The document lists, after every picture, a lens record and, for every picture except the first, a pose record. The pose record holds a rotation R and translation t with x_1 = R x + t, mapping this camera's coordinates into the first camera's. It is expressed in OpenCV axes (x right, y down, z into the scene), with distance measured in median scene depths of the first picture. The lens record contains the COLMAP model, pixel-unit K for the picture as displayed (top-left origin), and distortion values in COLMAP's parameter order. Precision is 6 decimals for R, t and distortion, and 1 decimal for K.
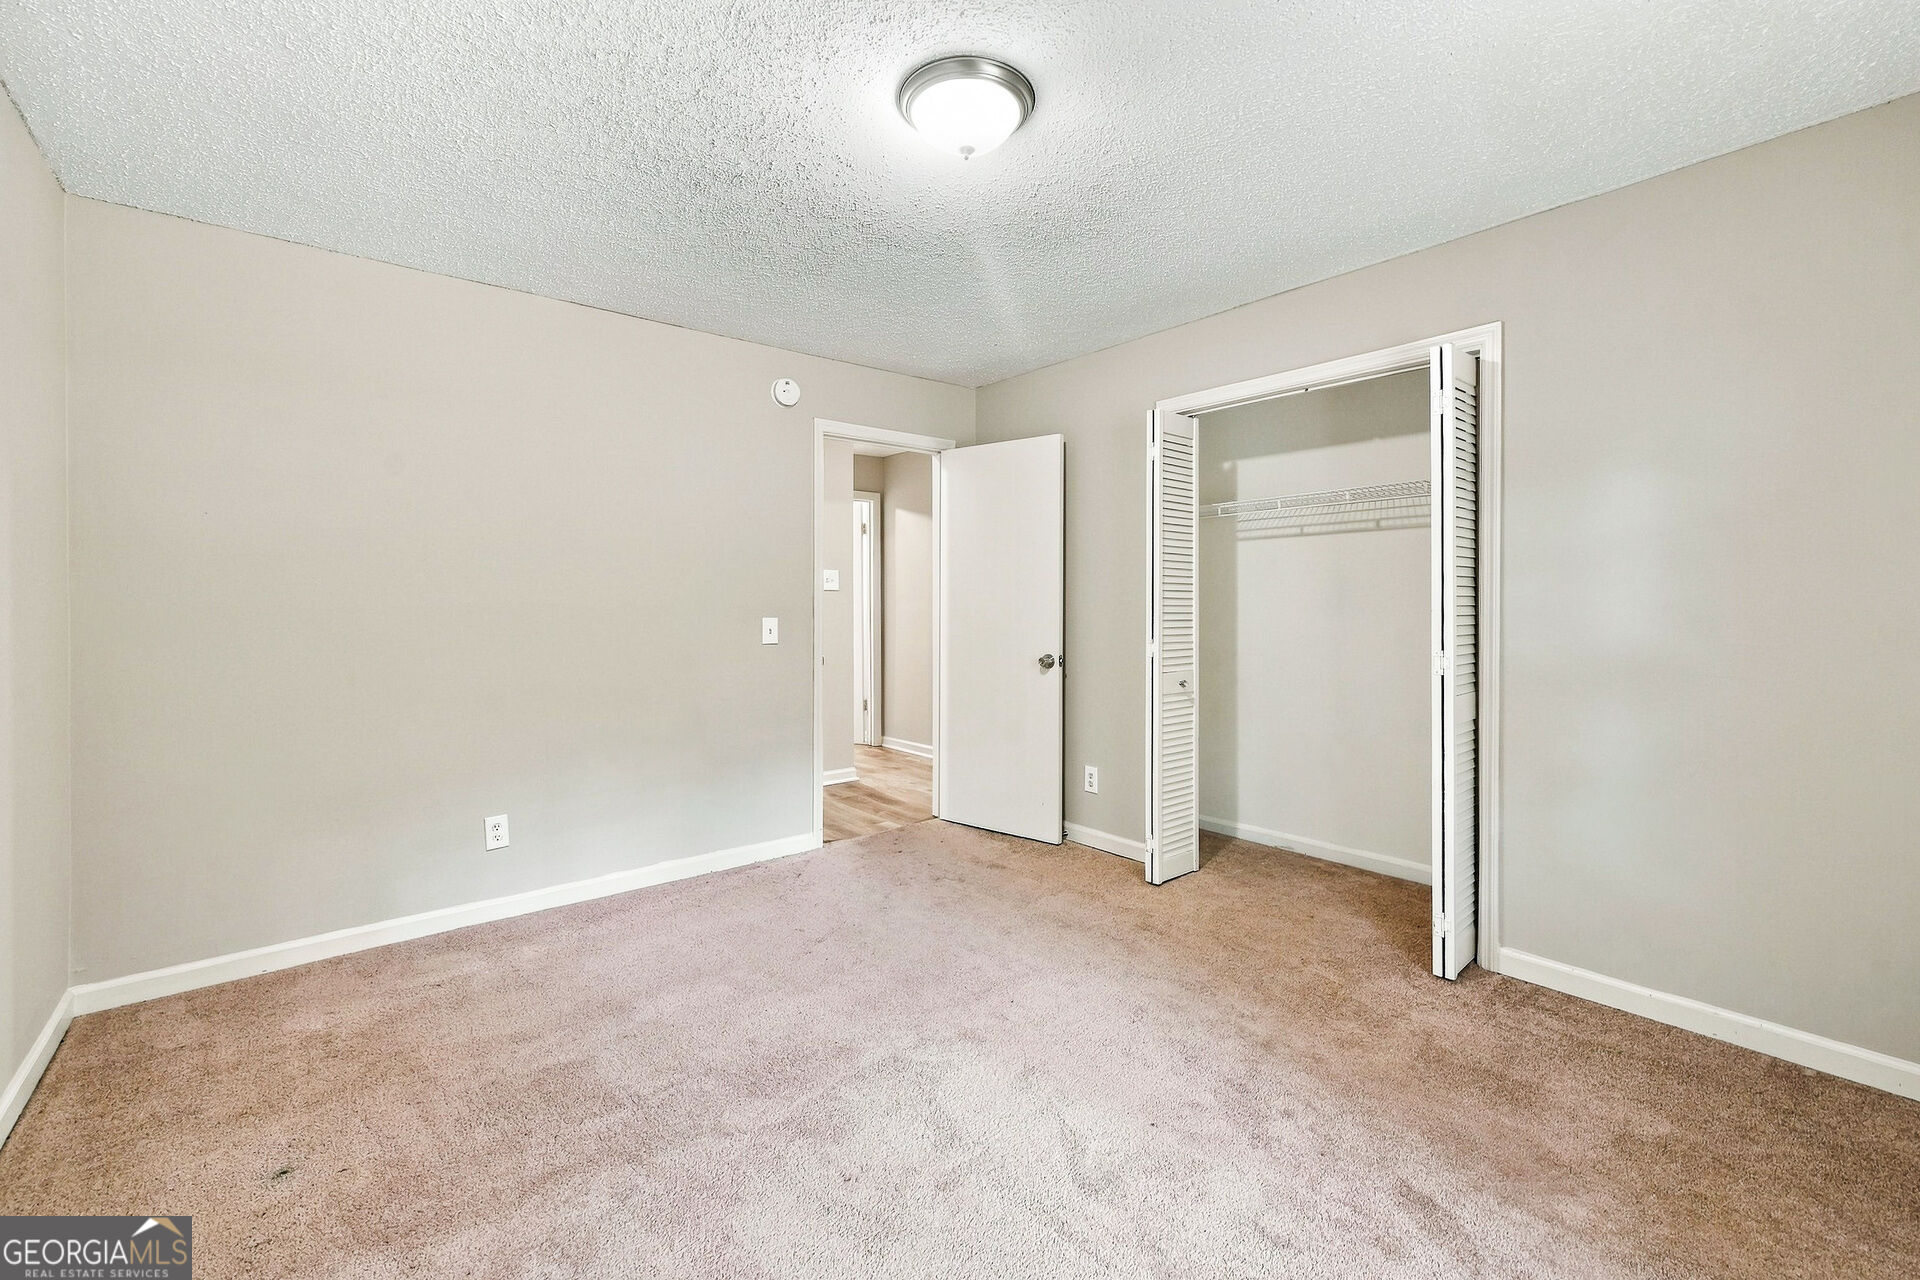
lens RADIAL K [[795.6, 0, 958.9], [0, 795.6, 611.1], [0, 0, 1]] dist [-0.000511, -0.000195]
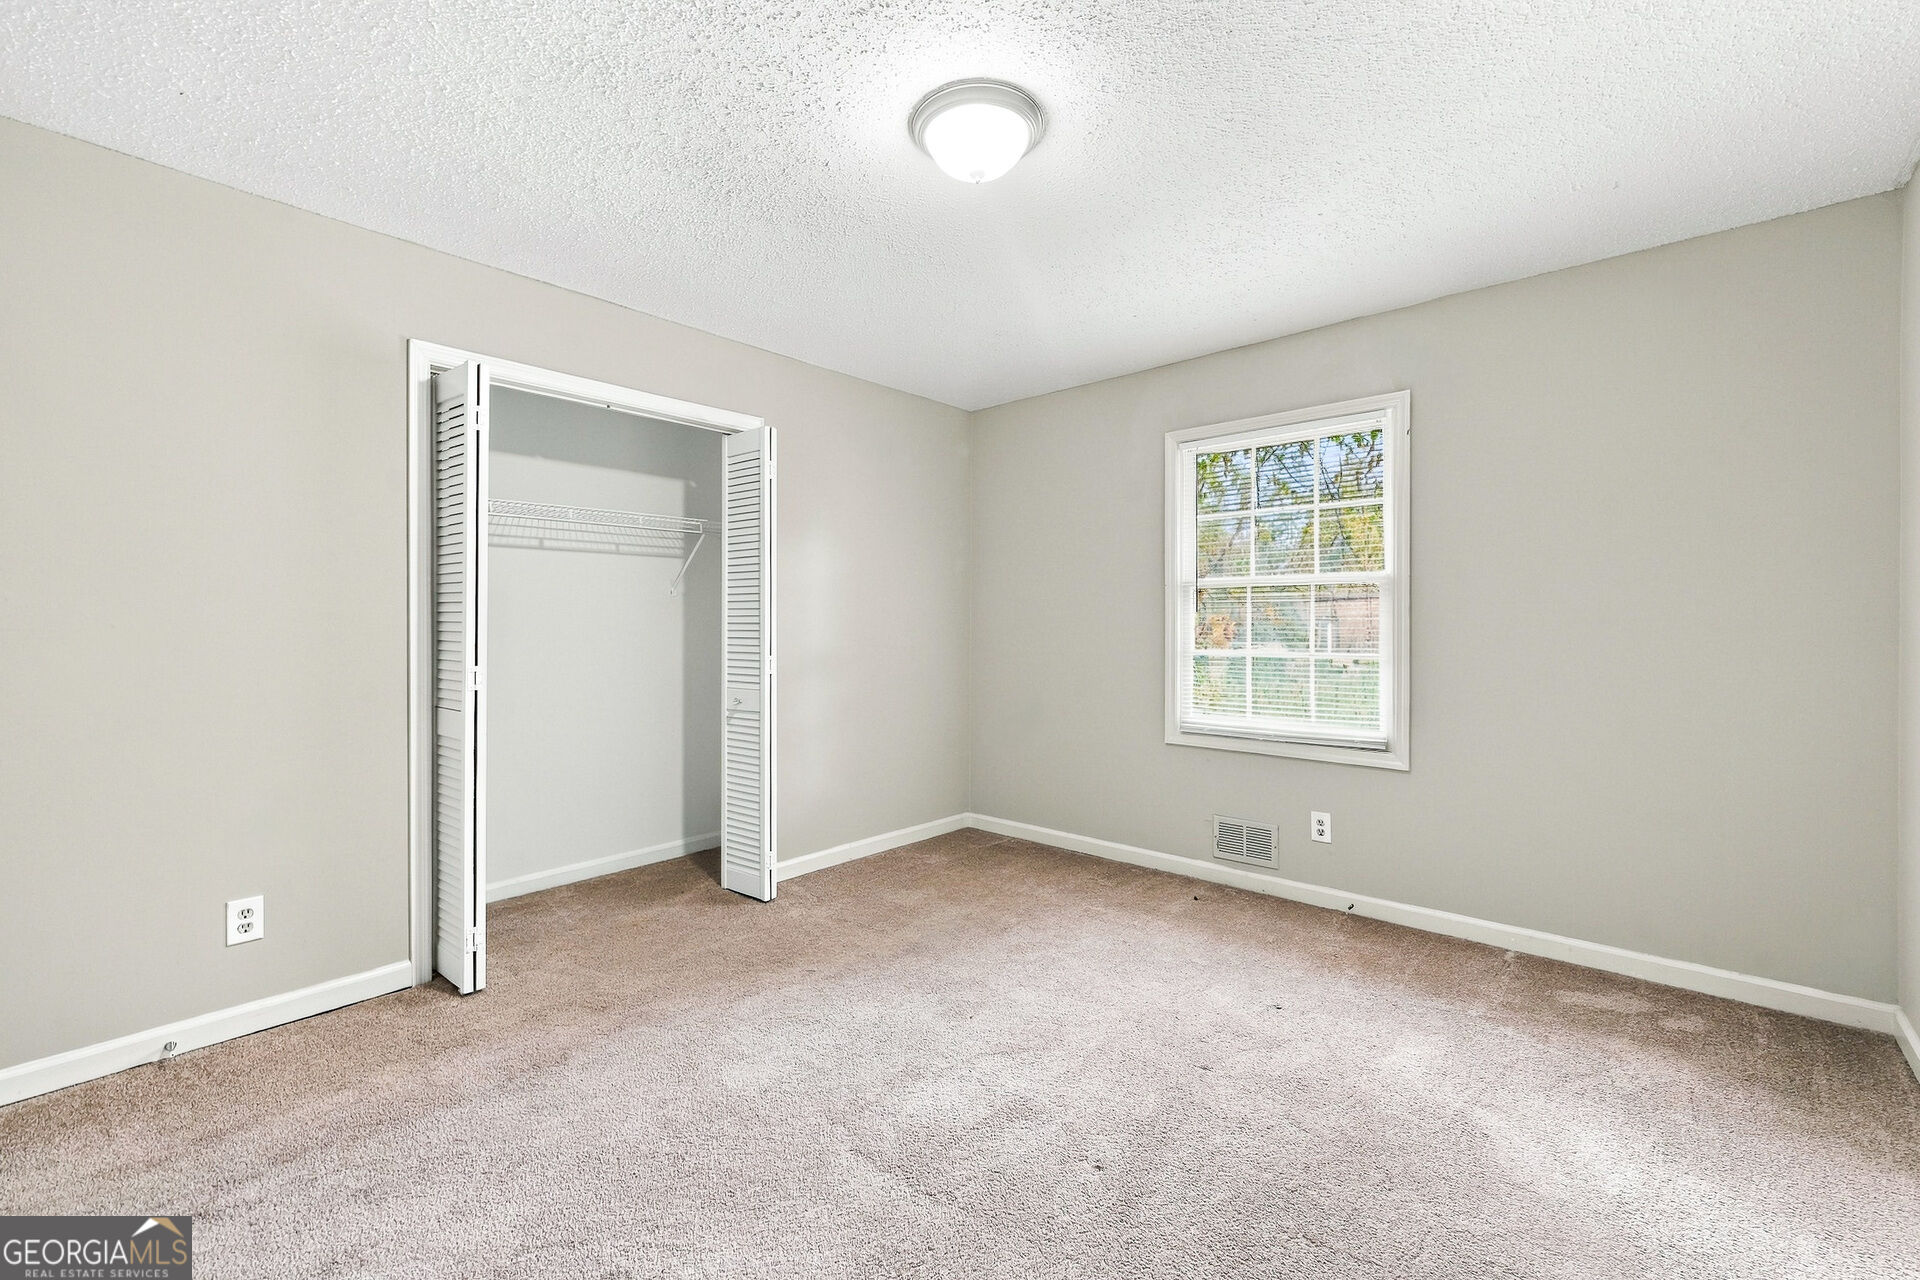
lens RADIAL K [[771.2, 0, 956.1], [0, 771.2, 633.6], [0, 0, 1]] dist [-0.000787, -0.000049]
pose [[-0.135901, -0.007690, 0.990693, -0.595926], [0.004361, 0.999956, 0.008360, -0.000093], [-0.990713, 0.005457, -0.135861, 0.707220]]
